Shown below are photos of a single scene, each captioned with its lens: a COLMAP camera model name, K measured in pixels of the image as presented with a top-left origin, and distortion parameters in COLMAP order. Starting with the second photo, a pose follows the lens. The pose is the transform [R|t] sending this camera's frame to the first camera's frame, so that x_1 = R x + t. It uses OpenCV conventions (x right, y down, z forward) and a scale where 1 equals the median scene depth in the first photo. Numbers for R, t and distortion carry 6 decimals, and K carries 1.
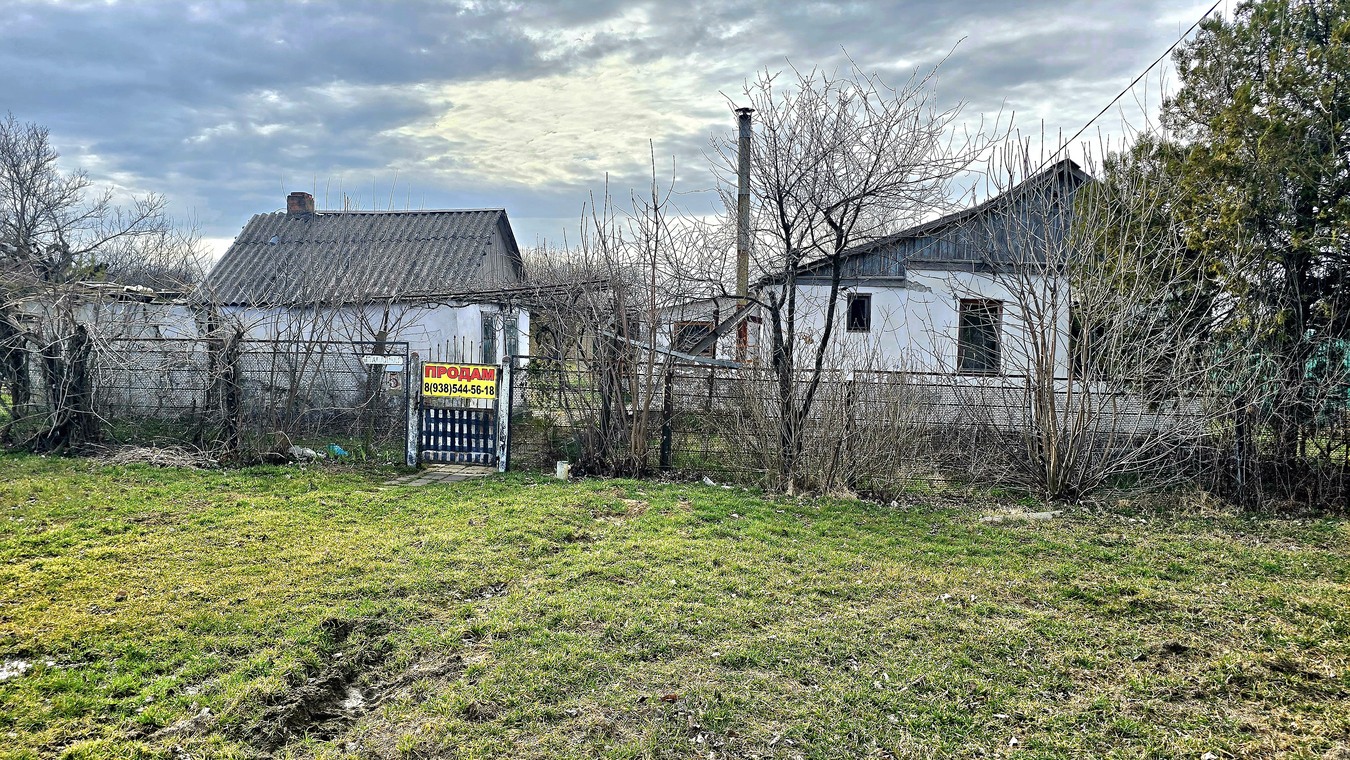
lens RADIAL K [[904.6, 0, 655.9], [0, 904.6, 381.8], [0, 0, 1]] dist [0.037834, -0.000367]
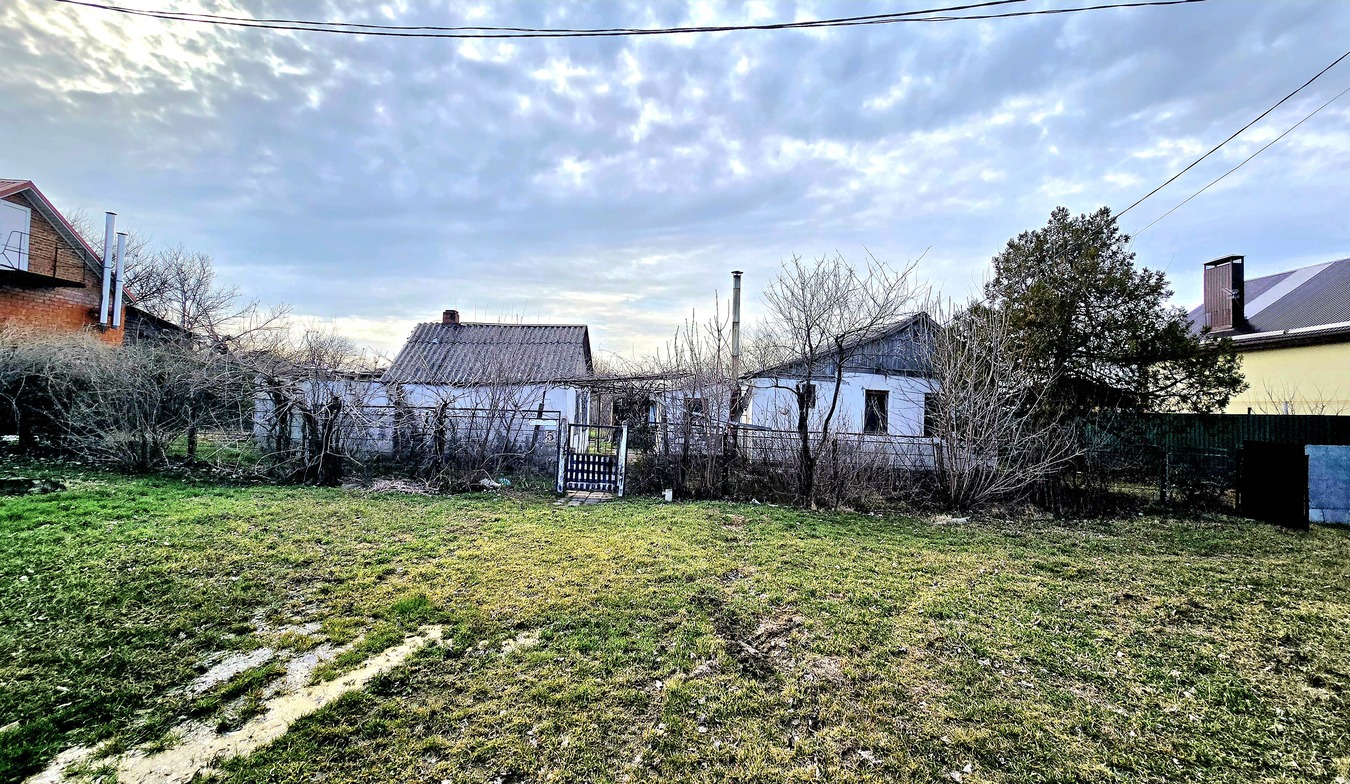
lens RADIAL K [[573.1, 0, 690.4], [0, 573.1, 389.6], [0, 0, 1]] dist [-0.001248, 0.000806]
pose [[0.987452, 0.023160, 0.156210, -0.207284], [-0.010949, 0.996847, -0.078586, -0.005940], [-0.157538, 0.075890, 0.984593, 0.003421]]
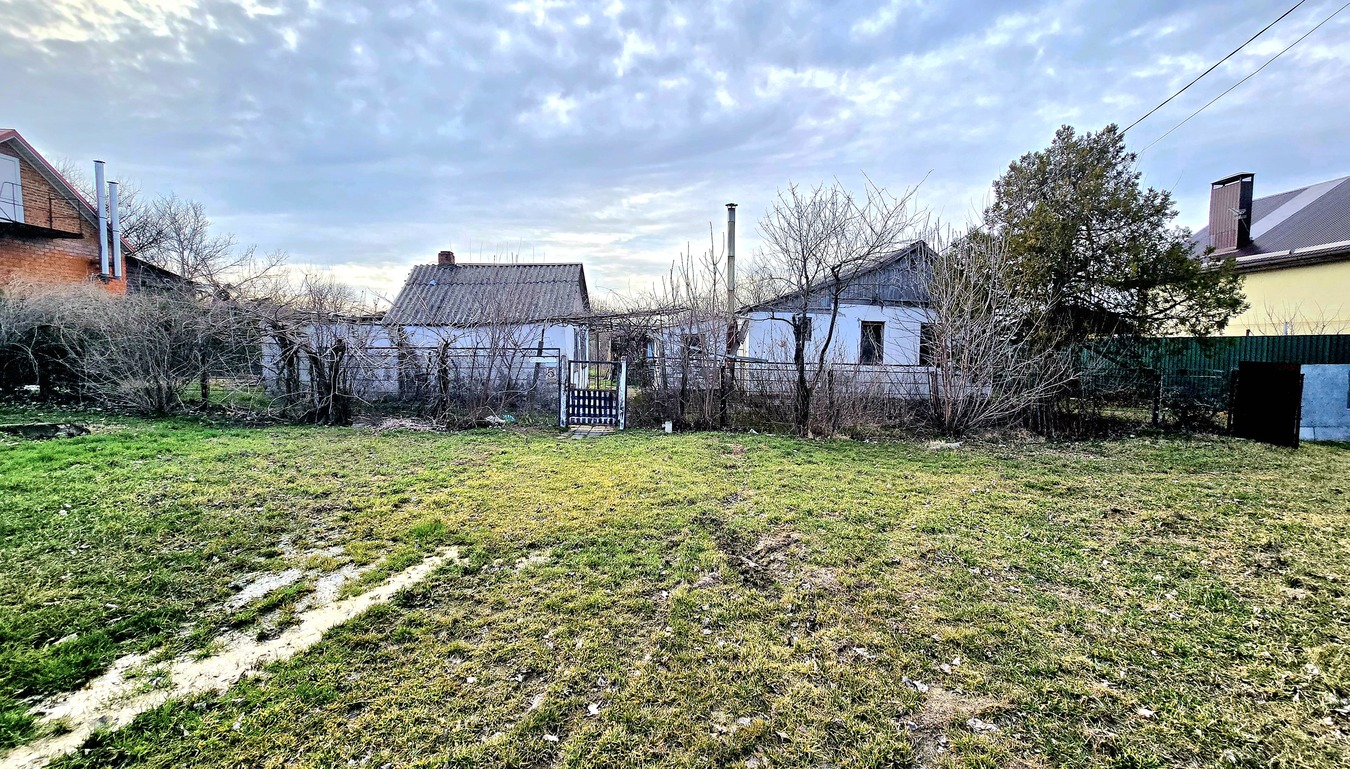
lens RADIAL K [[565.2, 0, 679.9], [0, 565.2, 384.7], [0, 0, 1]] dist [-0.000022, -0.000014]
pose [[0.989563, -0.015219, 0.143293, -0.207993], [0.012336, 0.999704, 0.020987, 0.001453], [-0.143570, -0.019001, 0.989458, 0.003604]]
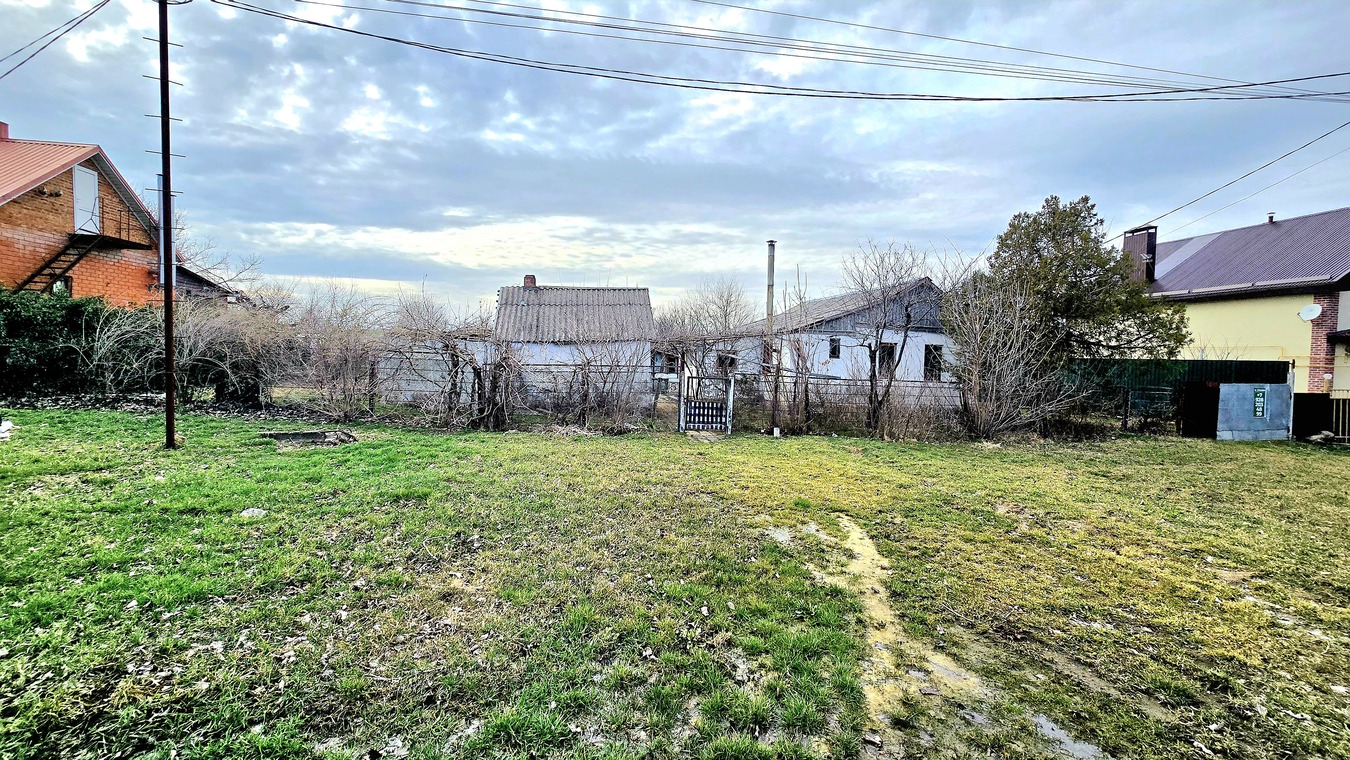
lens RADIAL K [[551.6, 0, 670.3], [0, 551.6, 368.2], [0, 0, 1]] dist [0.000463, 0.000721]
pose [[0.967831, 0.000590, 0.251600, -0.578073], [0.003836, 0.999846, -0.017100, -0.019957], [-0.251571, 0.017515, 0.967680, -0.093993]]
